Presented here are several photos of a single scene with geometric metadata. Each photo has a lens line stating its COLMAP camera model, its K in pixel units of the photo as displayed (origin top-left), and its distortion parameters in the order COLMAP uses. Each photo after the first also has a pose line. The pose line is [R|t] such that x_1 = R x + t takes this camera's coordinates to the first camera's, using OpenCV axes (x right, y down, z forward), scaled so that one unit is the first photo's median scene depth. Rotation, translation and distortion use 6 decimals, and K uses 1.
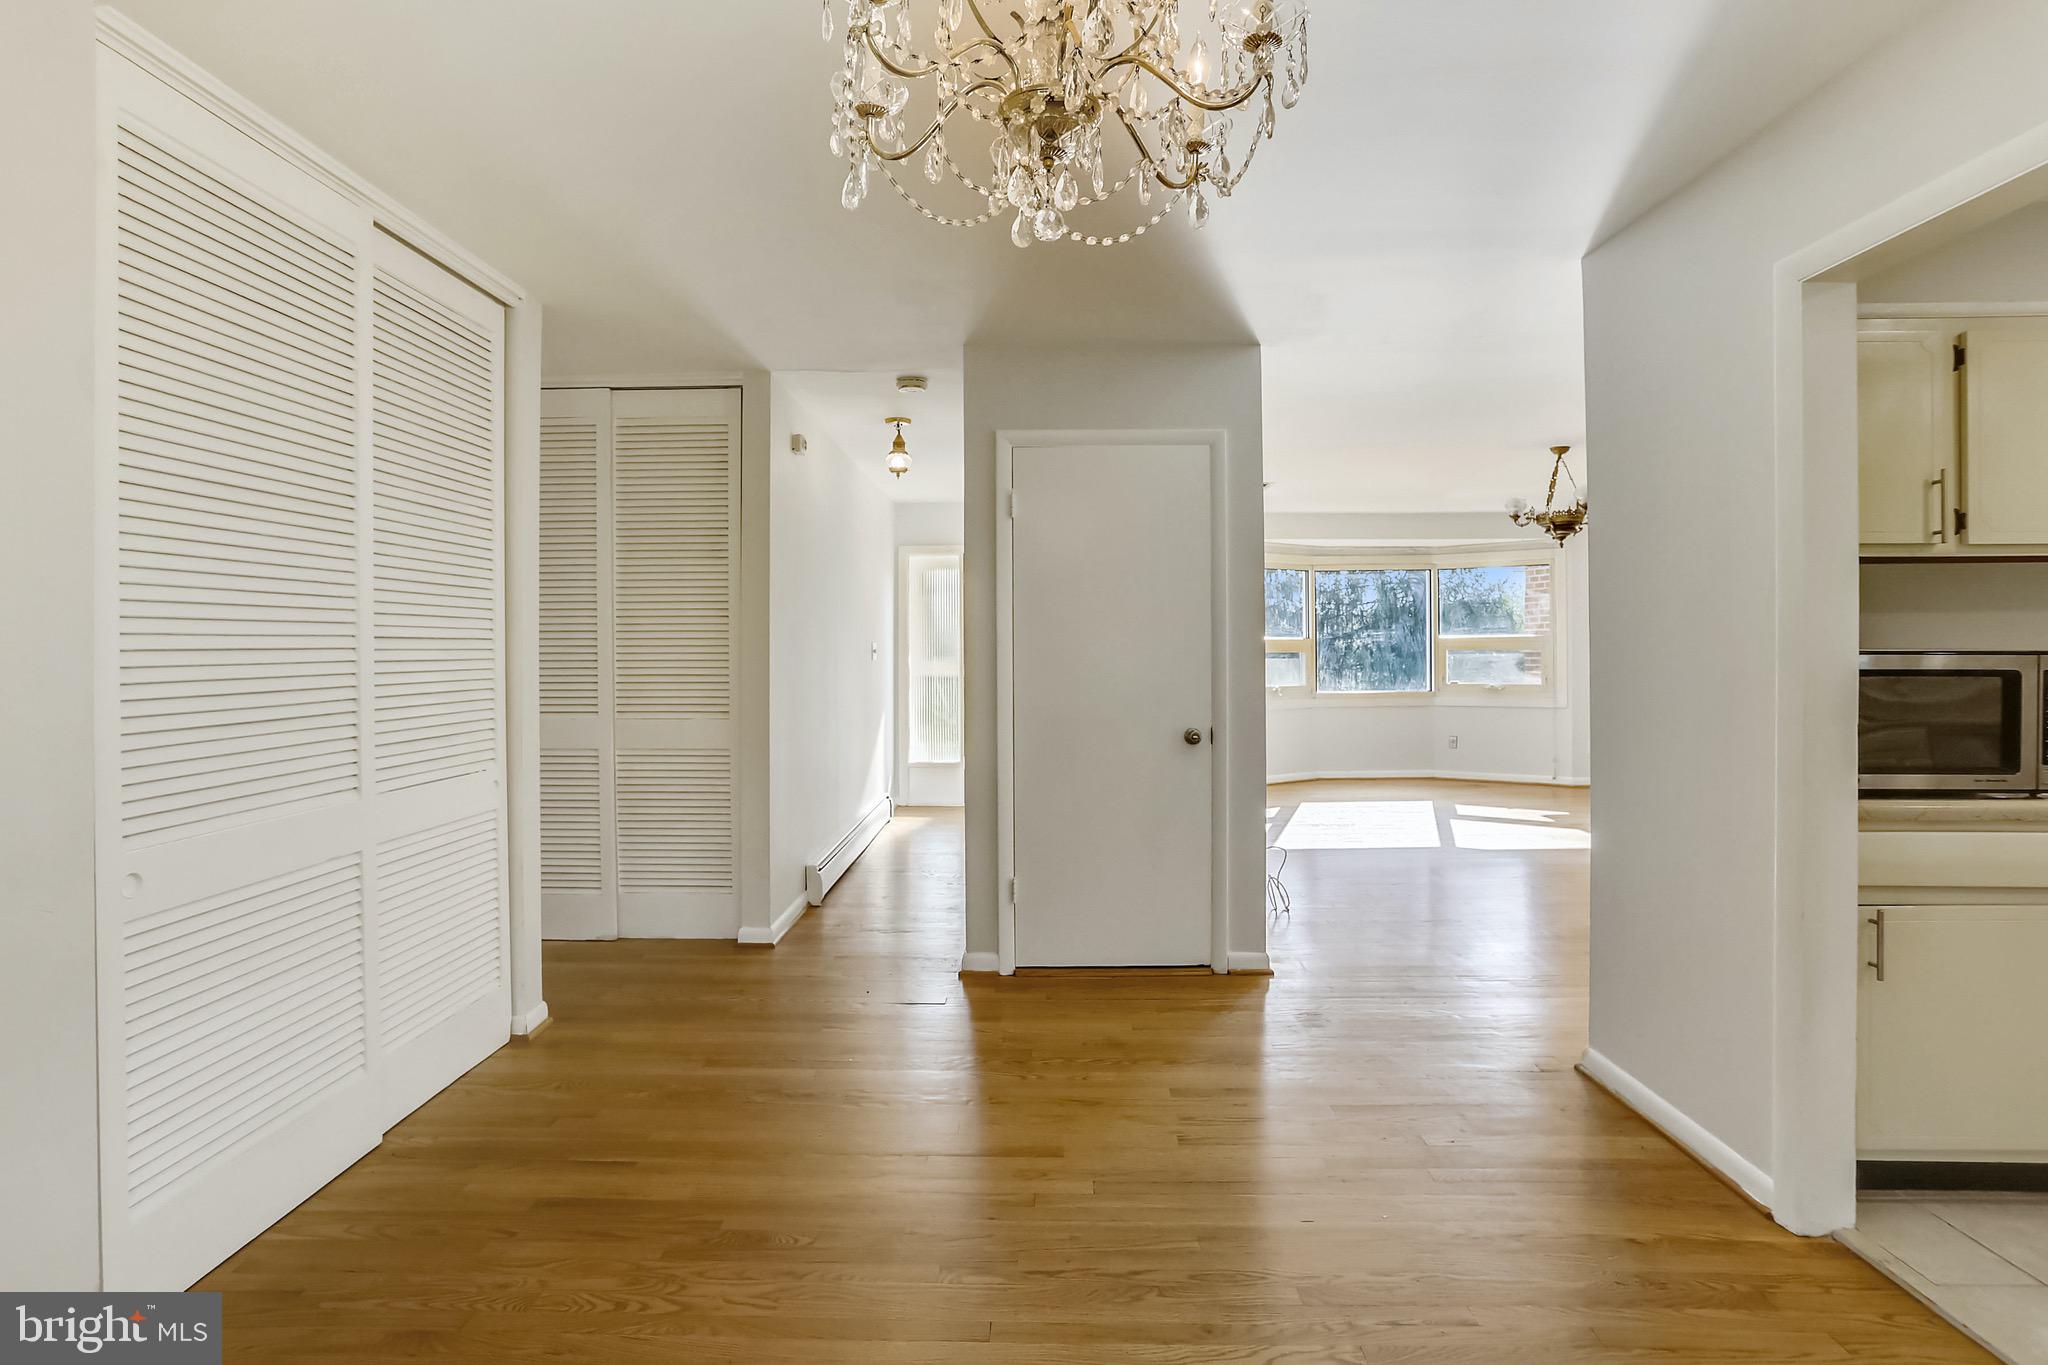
lens RADIAL K [[1007.4, 0, 1027.1], [0, 1007.4, 656.8], [0, 0, 1]] dist [-0.069534, 0.033031]
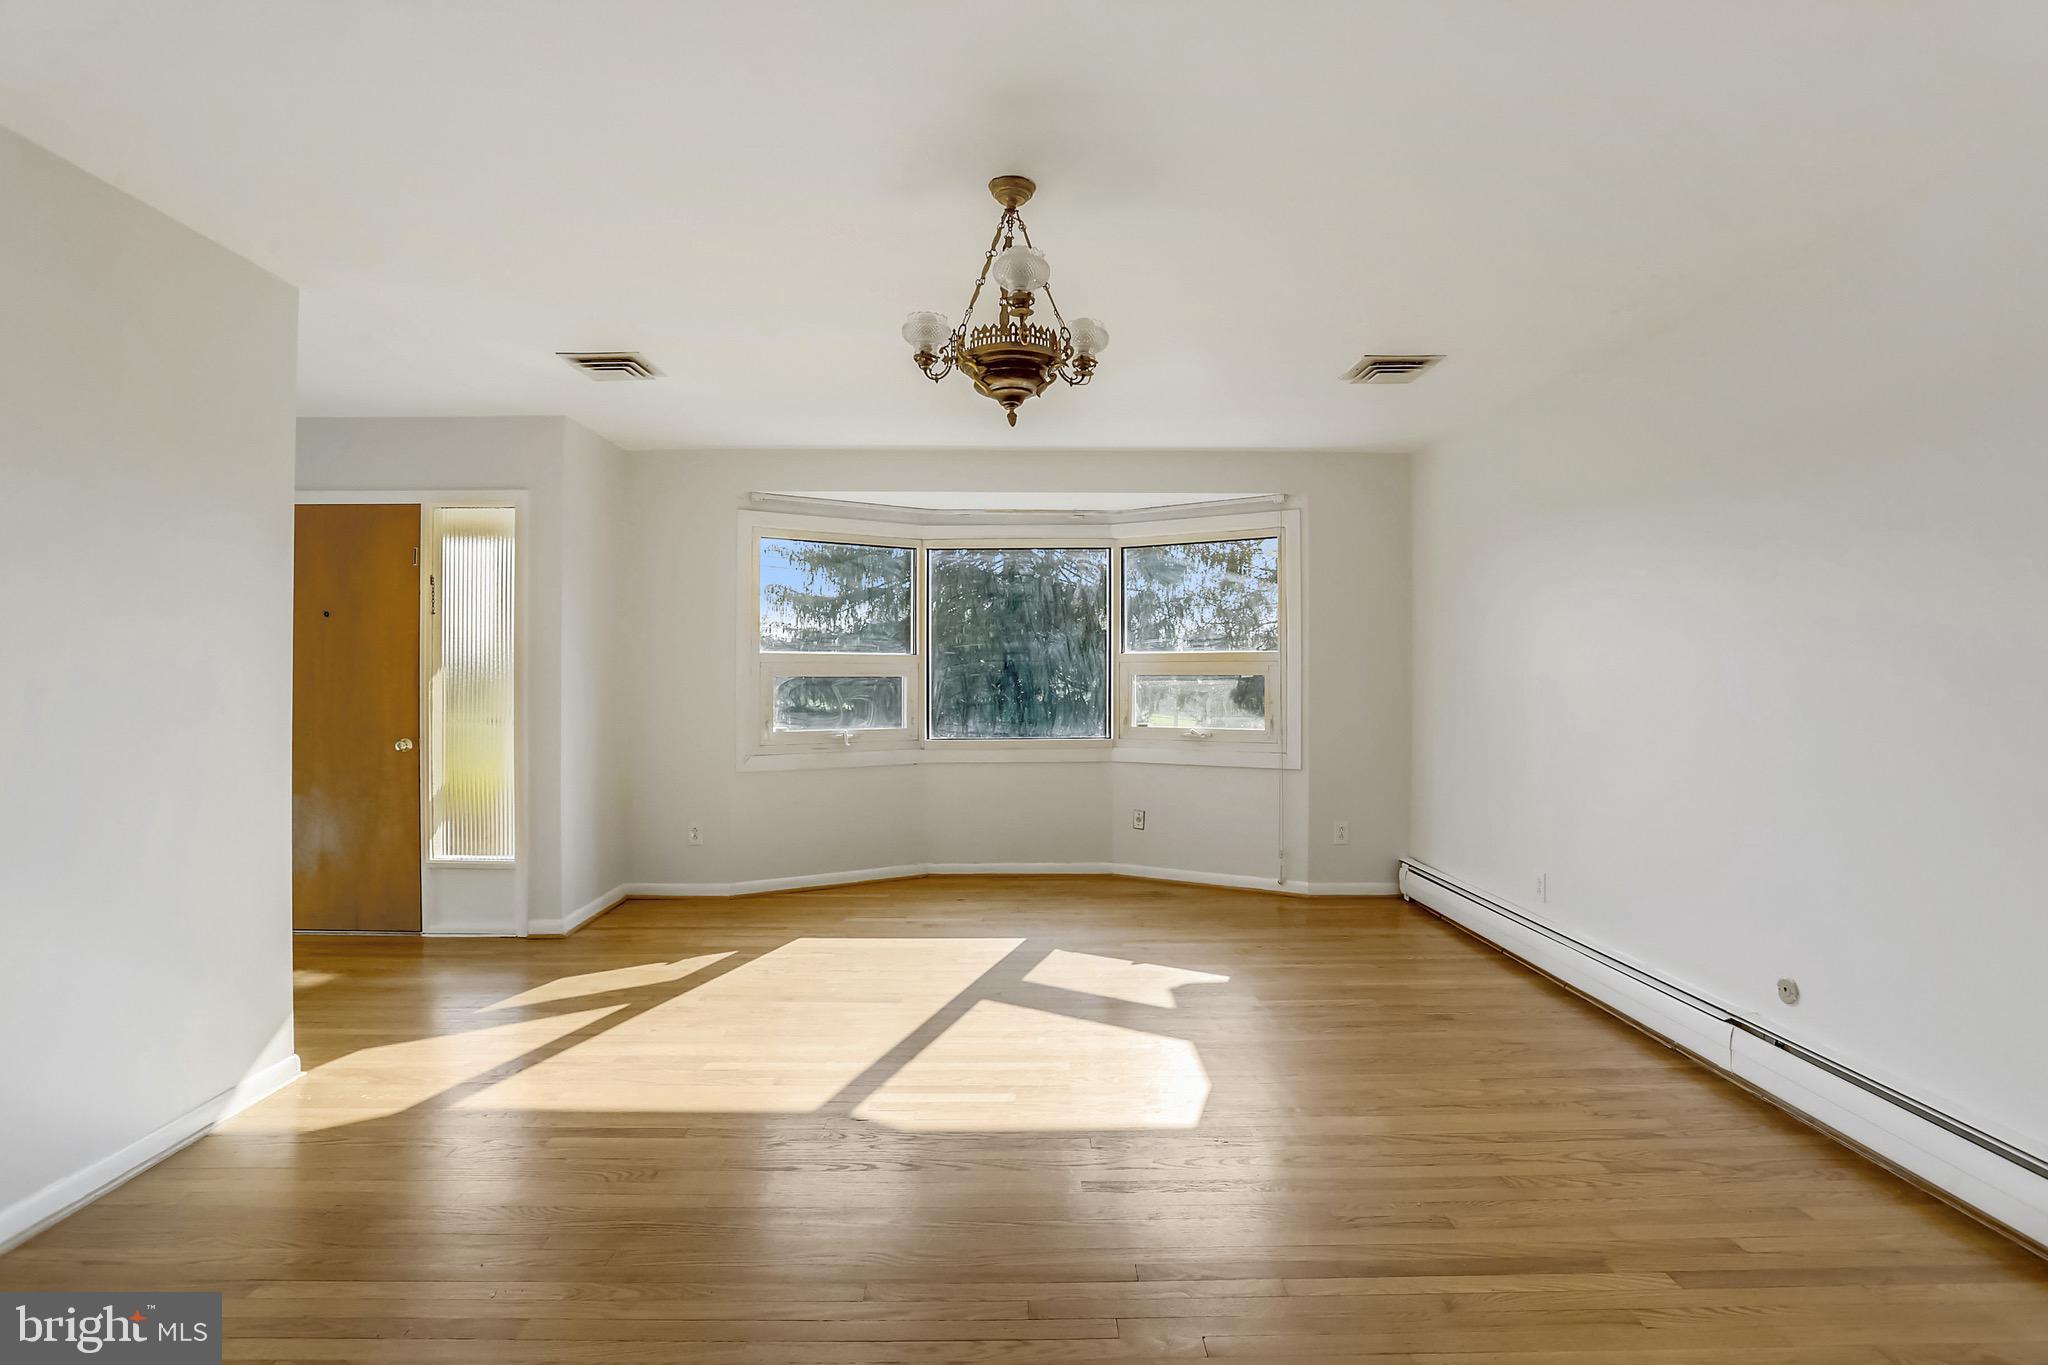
lens RADIAL K [[1007.4, 0, 1027.1], [0, 1007.4, 656.8], [0, 0, 1]] dist [-0.069534, 0.033031]
pose [[0.999157, 0.005716, 0.040651, 0.822101], [-0.004738, 0.999698, -0.024121, -0.003899], [-0.040777, 0.023908, 0.998882, 0.901836]]
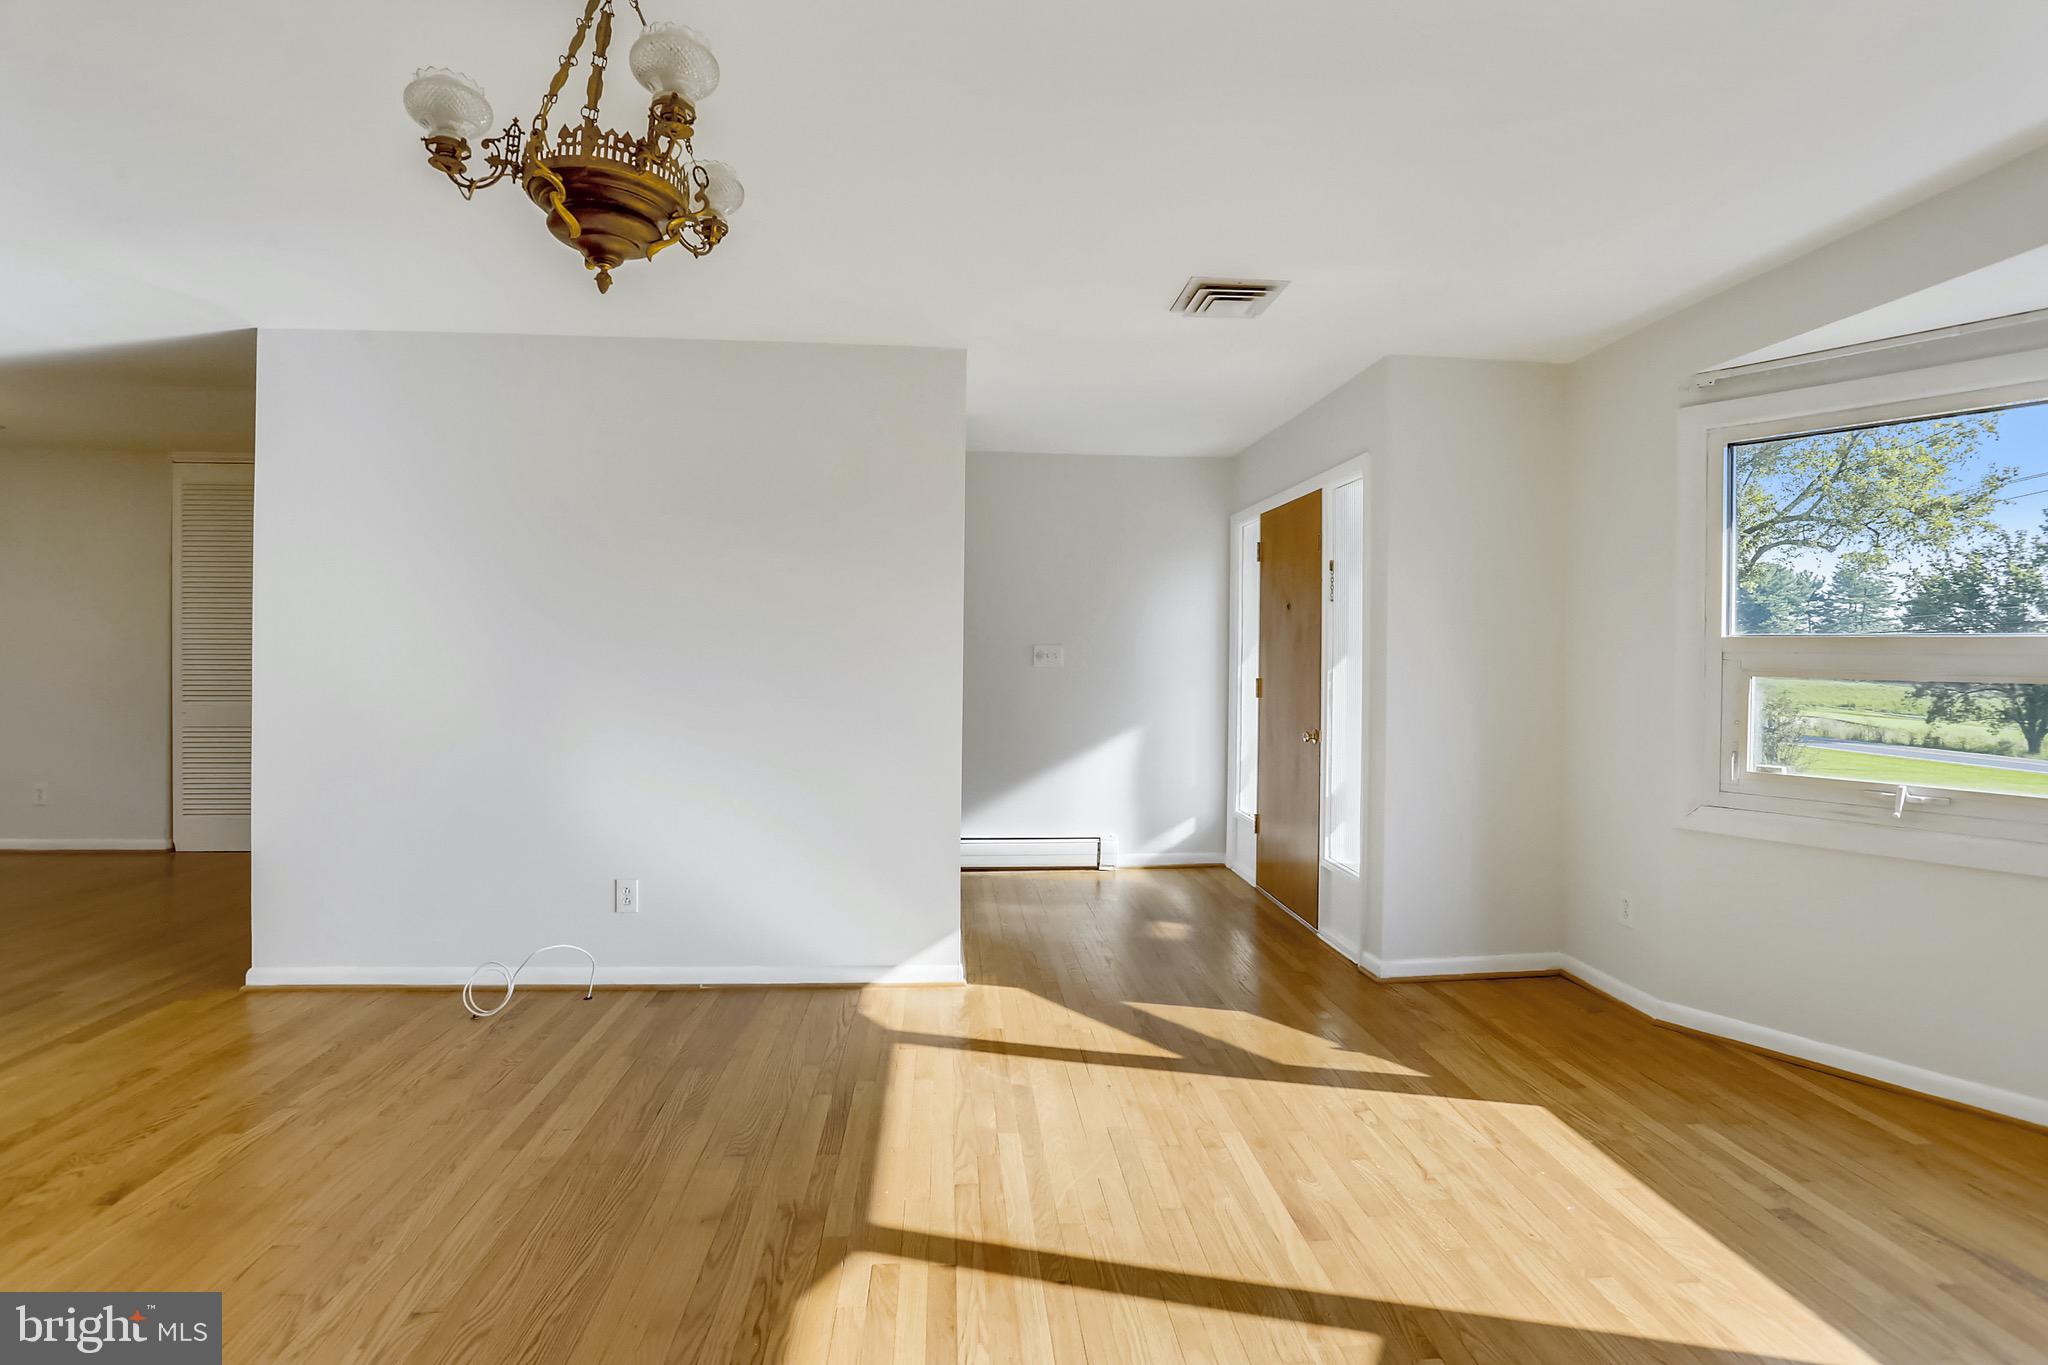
lens RADIAL K [[1007.4, 0, 1027.1], [0, 1007.4, 656.8], [0, 0, 1]] dist [-0.069534, 0.033031]
pose [[0.111032, 0.011794, -0.993747, 1.283015], [-0.021830, 0.999717, 0.009426, -0.021052], [0.993577, 0.020647, 0.111258, 1.687739]]
